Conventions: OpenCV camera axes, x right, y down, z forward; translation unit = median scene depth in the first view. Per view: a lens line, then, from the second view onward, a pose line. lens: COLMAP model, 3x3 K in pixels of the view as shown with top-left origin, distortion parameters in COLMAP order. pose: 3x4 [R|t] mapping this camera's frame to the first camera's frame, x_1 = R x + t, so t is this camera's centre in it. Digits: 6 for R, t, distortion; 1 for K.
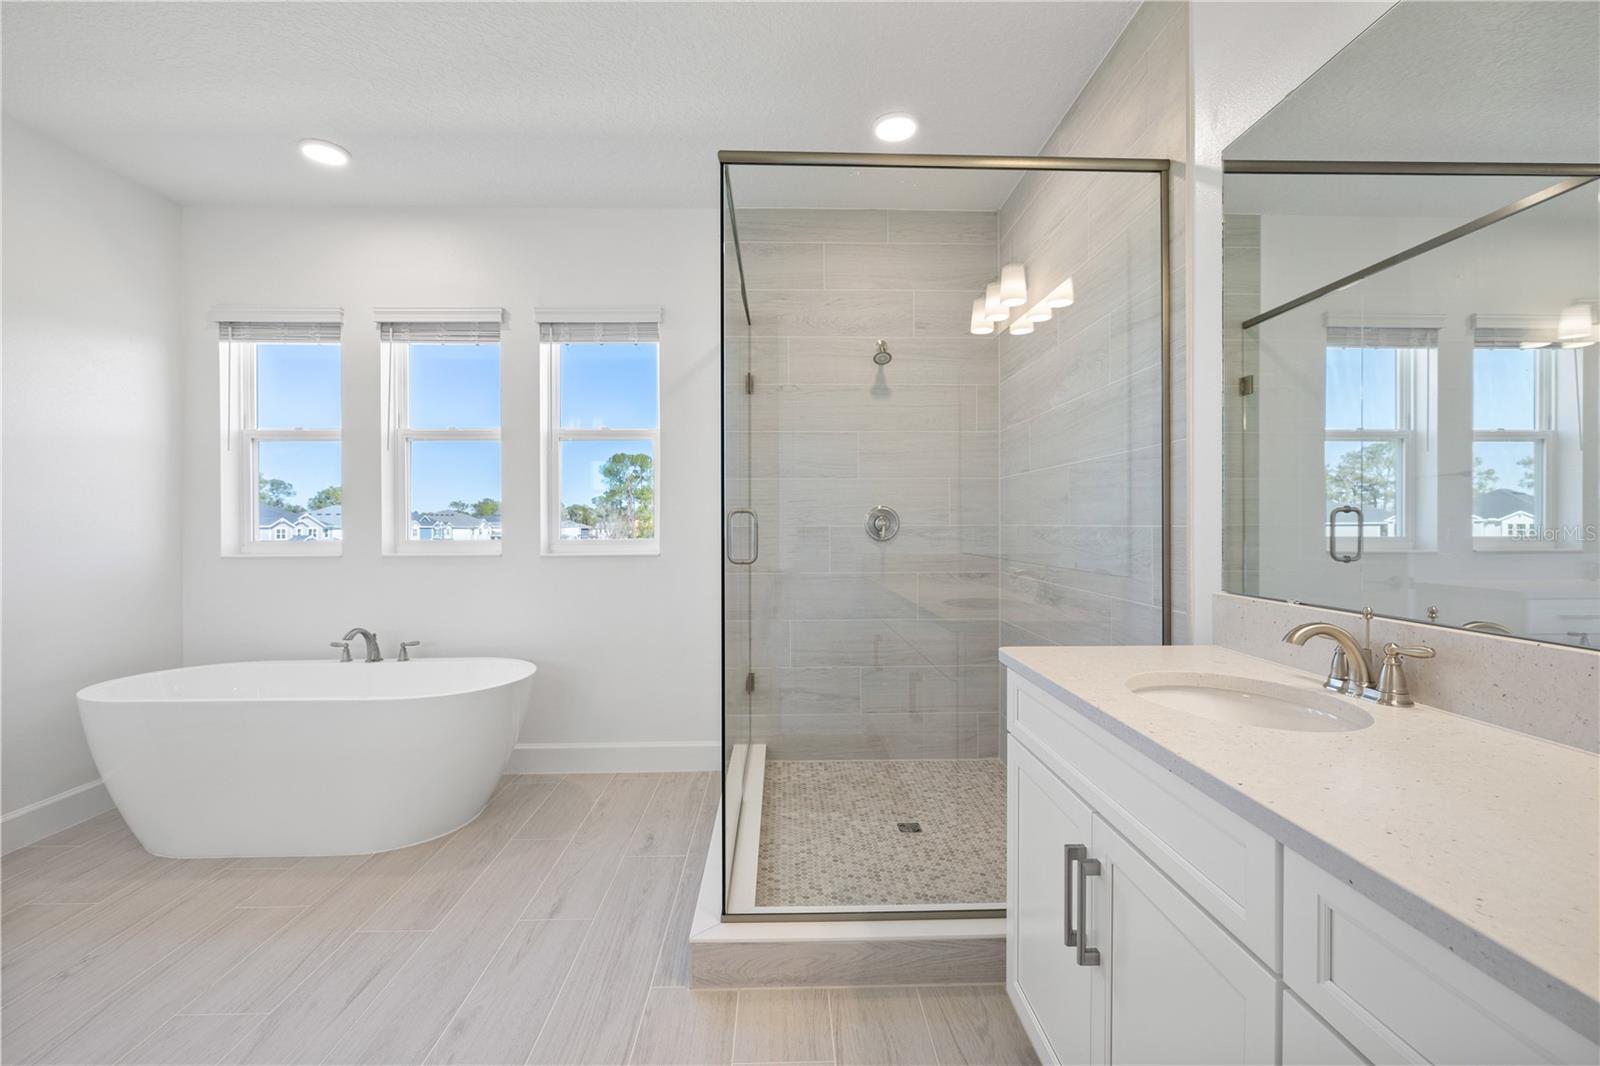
lens RADIAL K [[708.4, 0, 794.7], [0, 708.4, 528.6], [0, 0, 1]] dist [-0.002980, -0.000116]
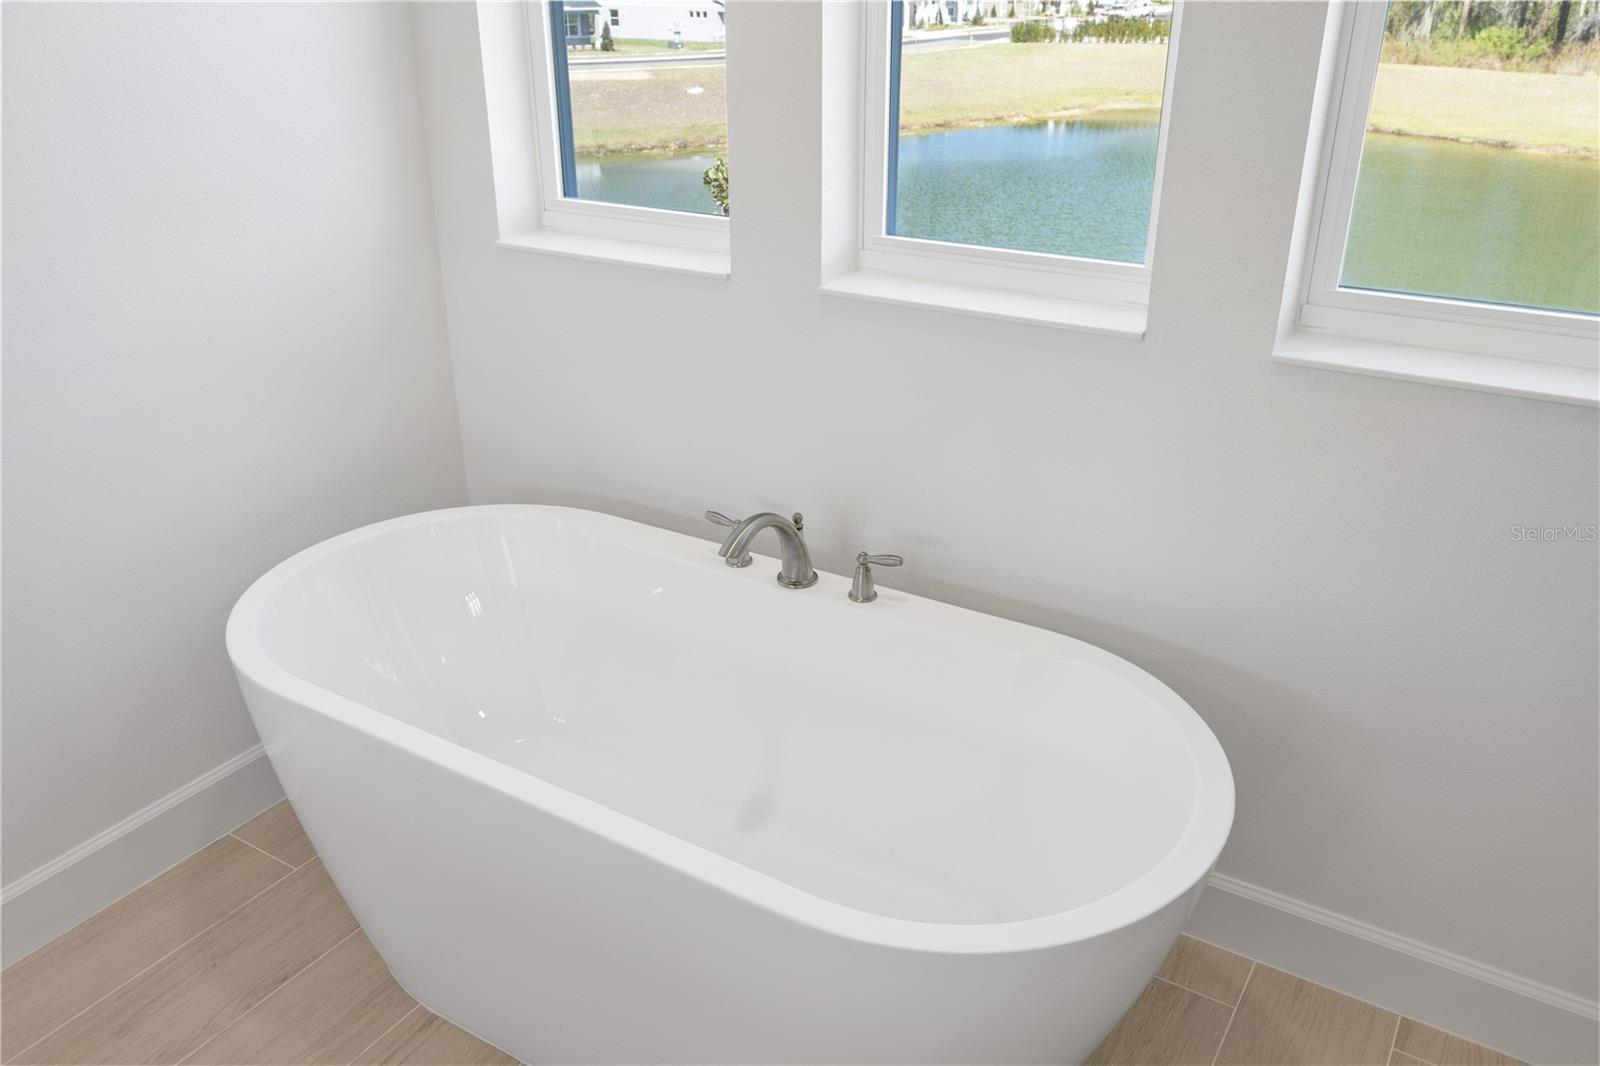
lens RADIAL K [[1246.0, 0, 800.1], [0, 1246.0, 532.9], [0, 0, 1]] dist [-0.001826, 0.002010]
pose [[0.837484, 0.223747, -0.498555, -0.250656], [-0.002107, 0.913649, 0.406498, -0.108558], [0.546457, -0.339385, 0.765638, 0.471345]]
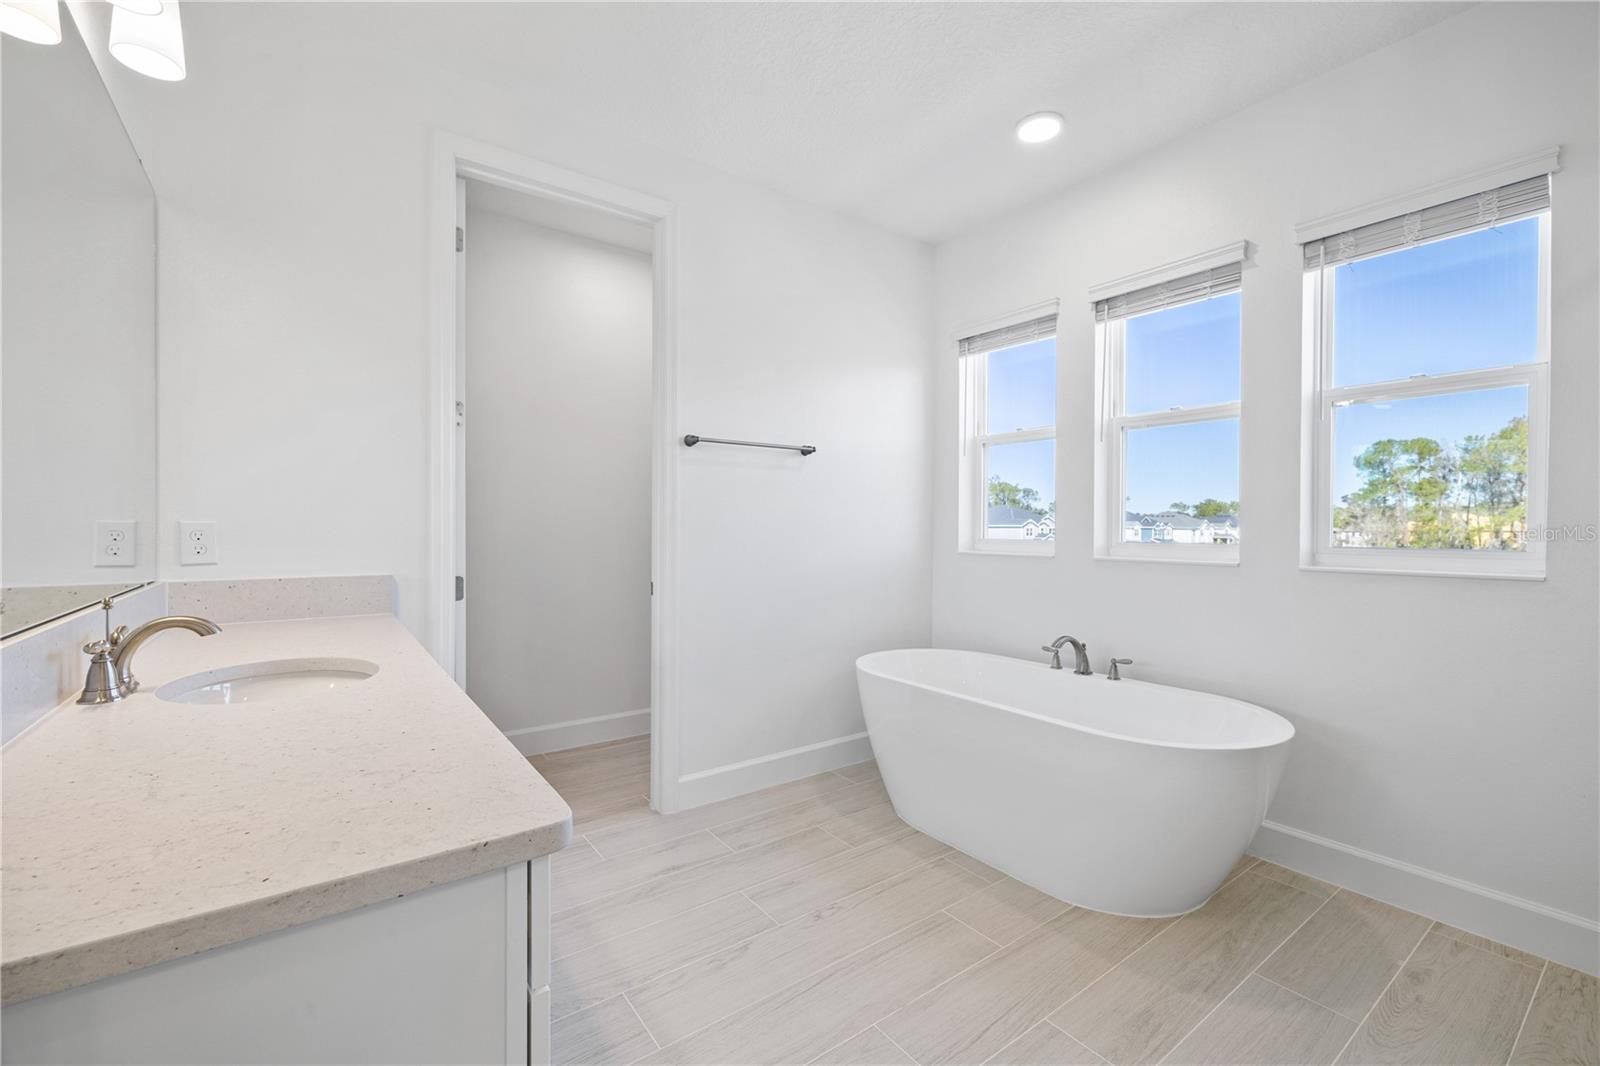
lens RADIAL K [[672.7, 0, 802.5], [0, 672.7, 528.4], [0, 0, 1]] dist [-0.002839, 0.002090]
pose [[0.578384, 0.010974, -0.815691, -0.094412], [-0.011882, 0.999917, 0.005027, -0.000170], [0.815678, 0.006784, 0.578466, 0.193632]]
